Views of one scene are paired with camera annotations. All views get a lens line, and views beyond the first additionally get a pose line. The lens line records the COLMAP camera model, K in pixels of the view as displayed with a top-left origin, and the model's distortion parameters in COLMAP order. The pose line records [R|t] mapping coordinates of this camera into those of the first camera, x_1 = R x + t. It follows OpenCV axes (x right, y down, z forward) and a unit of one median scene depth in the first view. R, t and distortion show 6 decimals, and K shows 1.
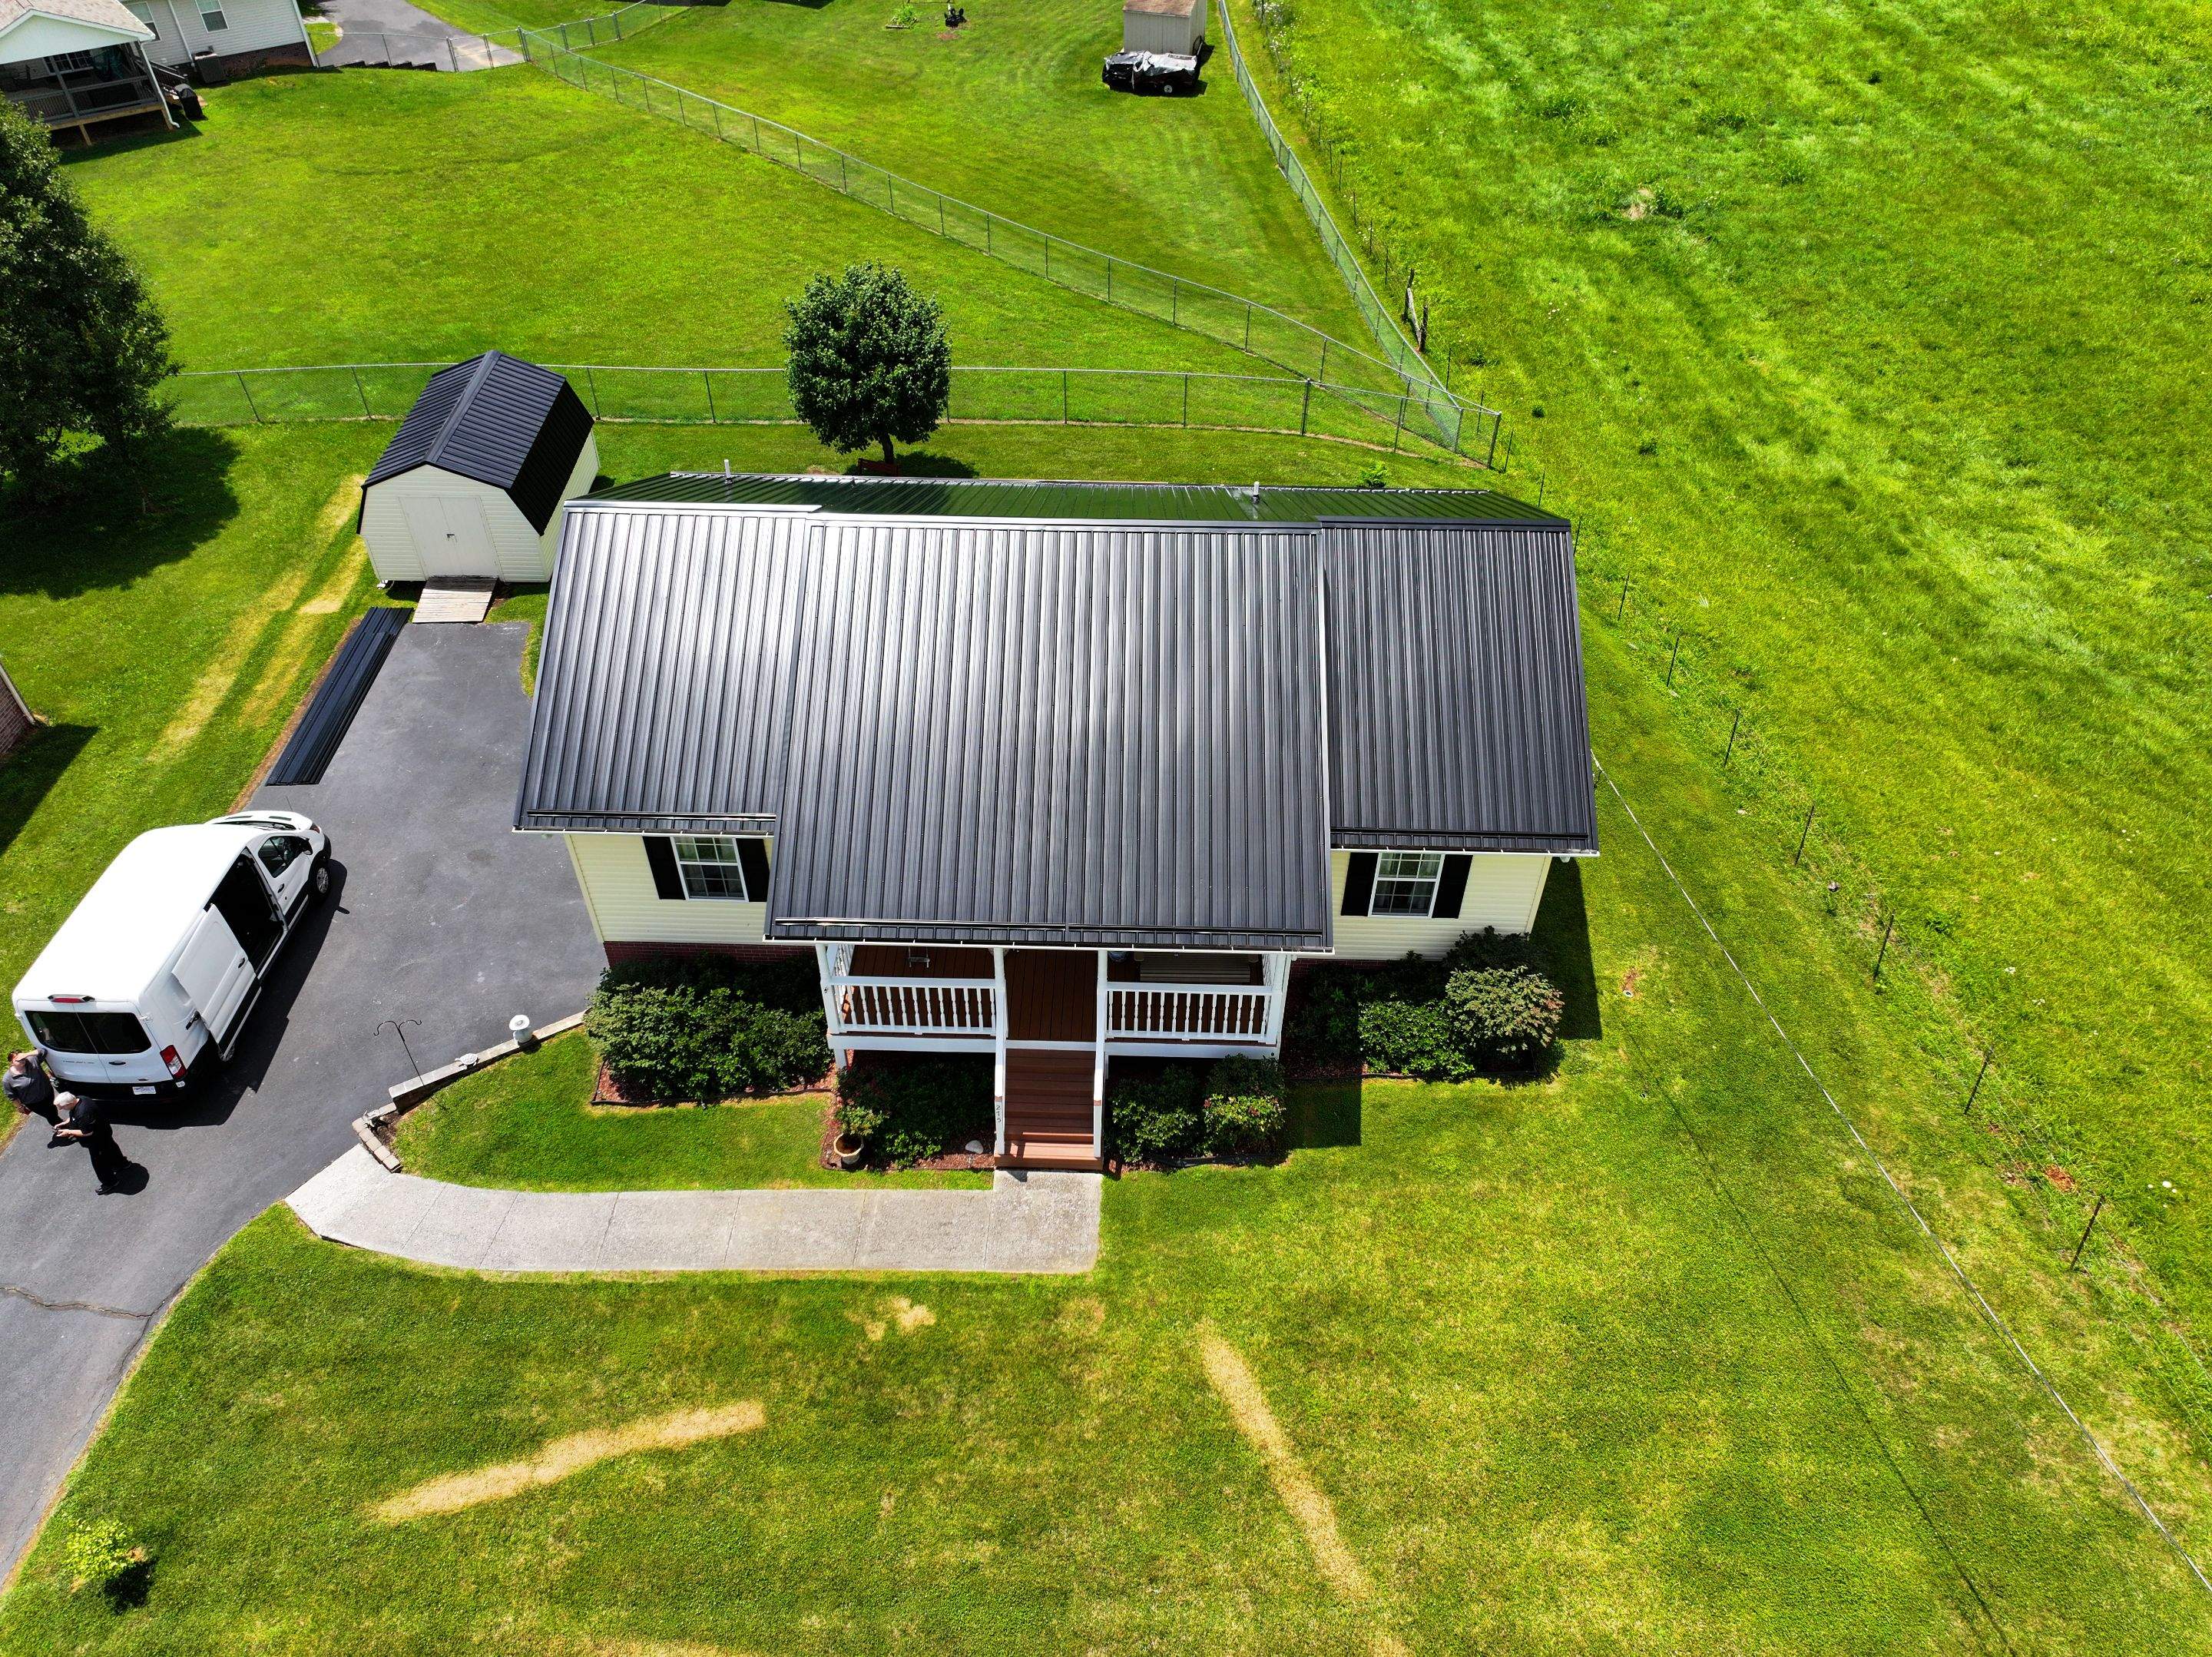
lens RADIAL K [[1554.4, 0, 1108.1], [0, 1554.4, 822.5], [0, 0, 1]] dist [-0.001127, 0.021058]
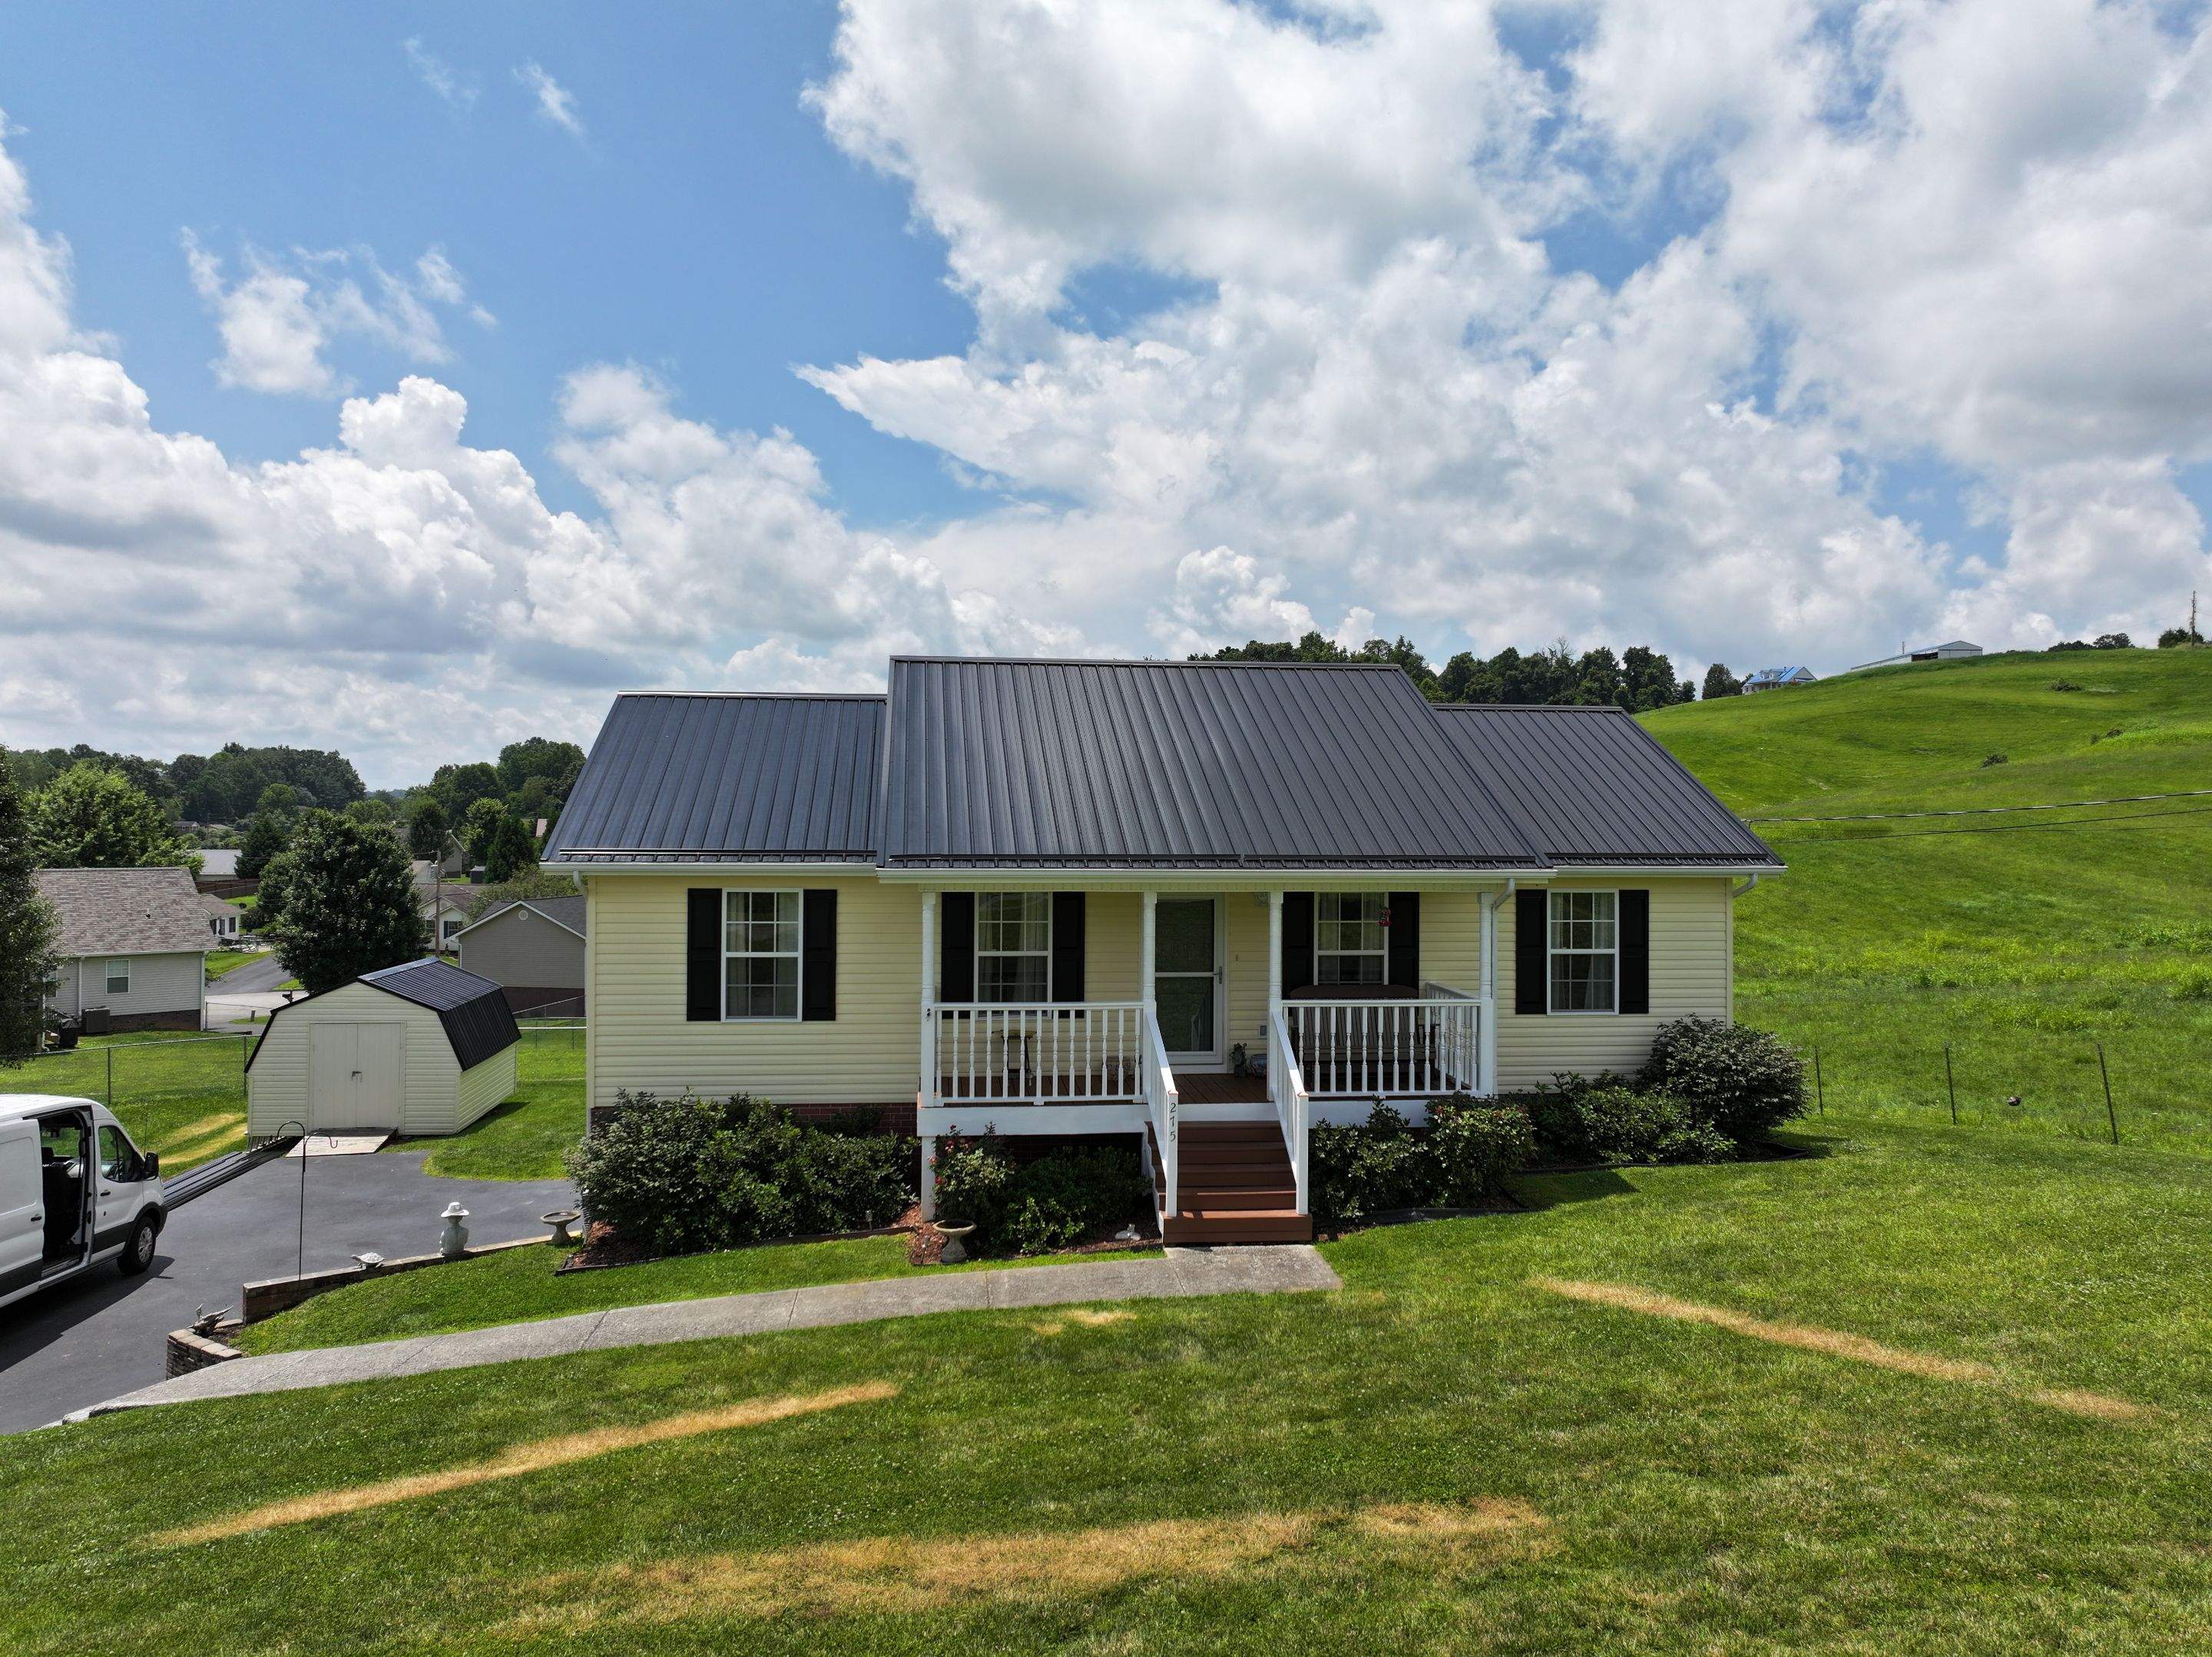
lens RADIAL K [[1553.0, 0, 1105.9], [0, 1553.0, 822.6], [0, 0, 1]] dist [-0.007303, 0.026823]
pose [[0.990273, 0.000561, 0.139140, -0.190755], [0.095605, 0.723808, -0.683346, 0.545073], [-0.101094, 0.690001, 0.716714, 0.349594]]
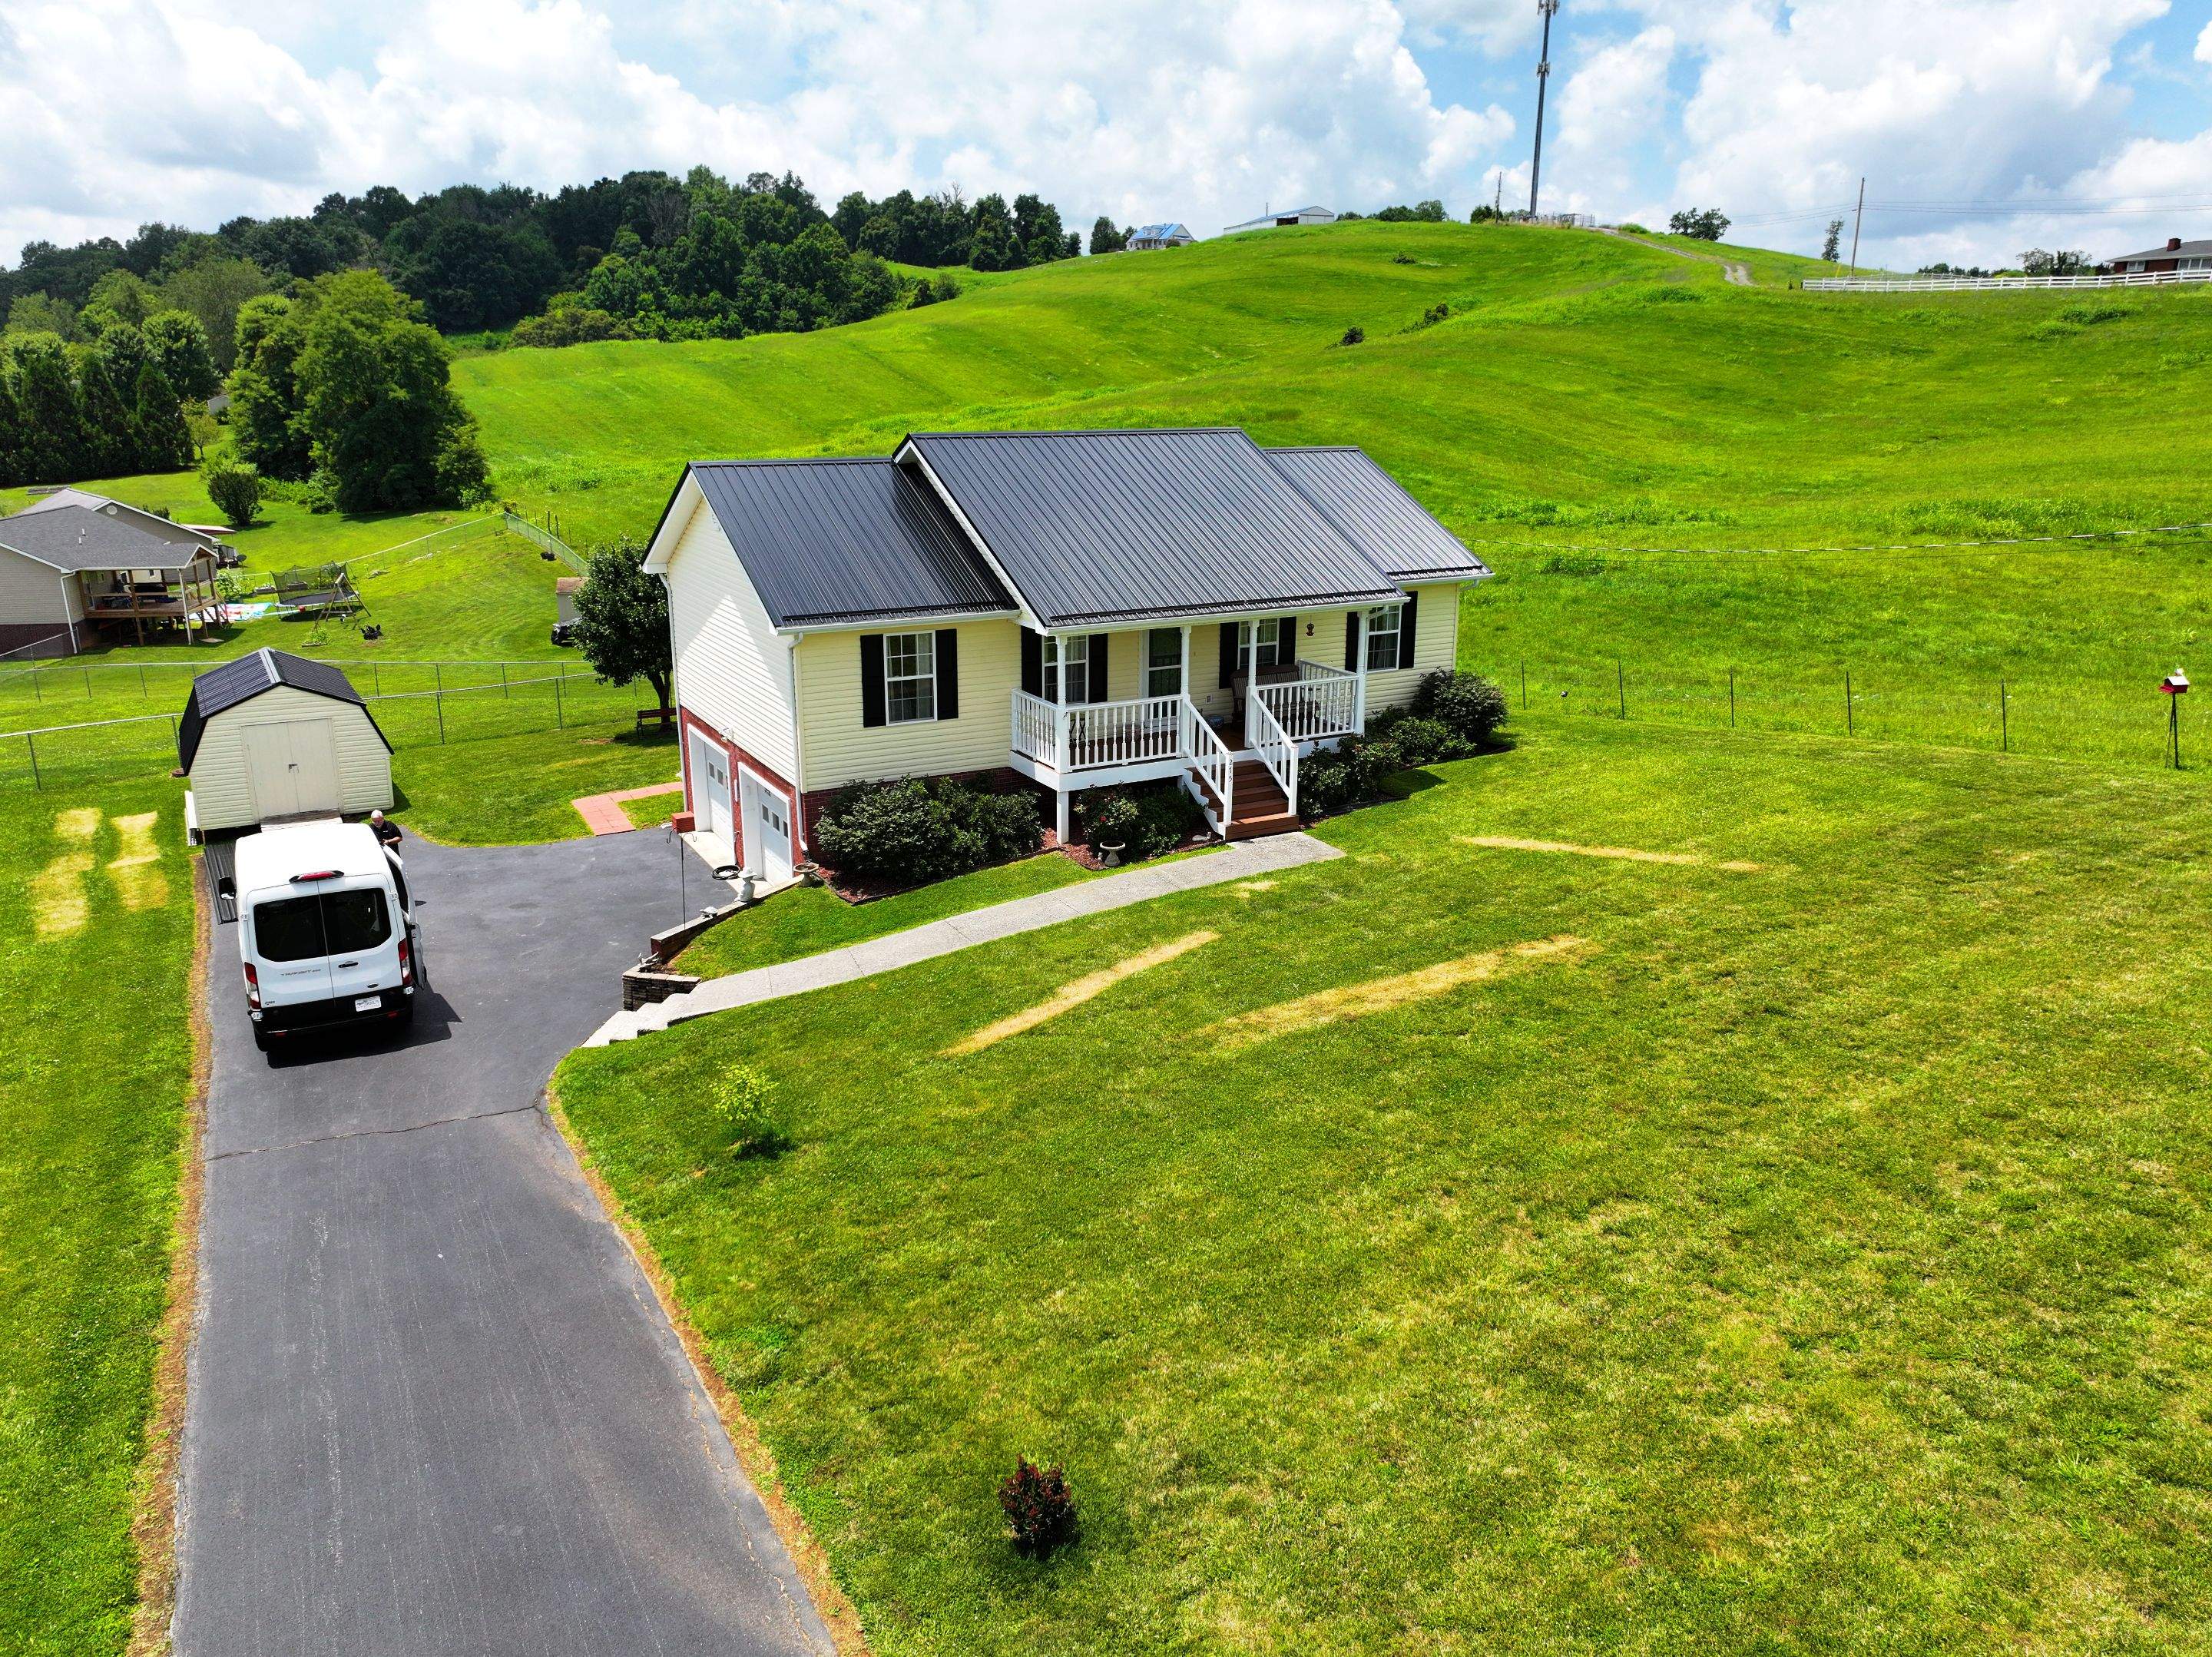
lens RADIAL K [[1554.4, 0, 1108.1], [0, 1554.4, 822.5], [0, 0, 1]] dist [-0.001127, 0.021058]
pose [[0.860834, -0.144067, 0.488067, -0.711227], [0.351626, 0.861700, -0.365830, 0.596622], [-0.367863, 0.486536, 0.792439, 0.070755]]
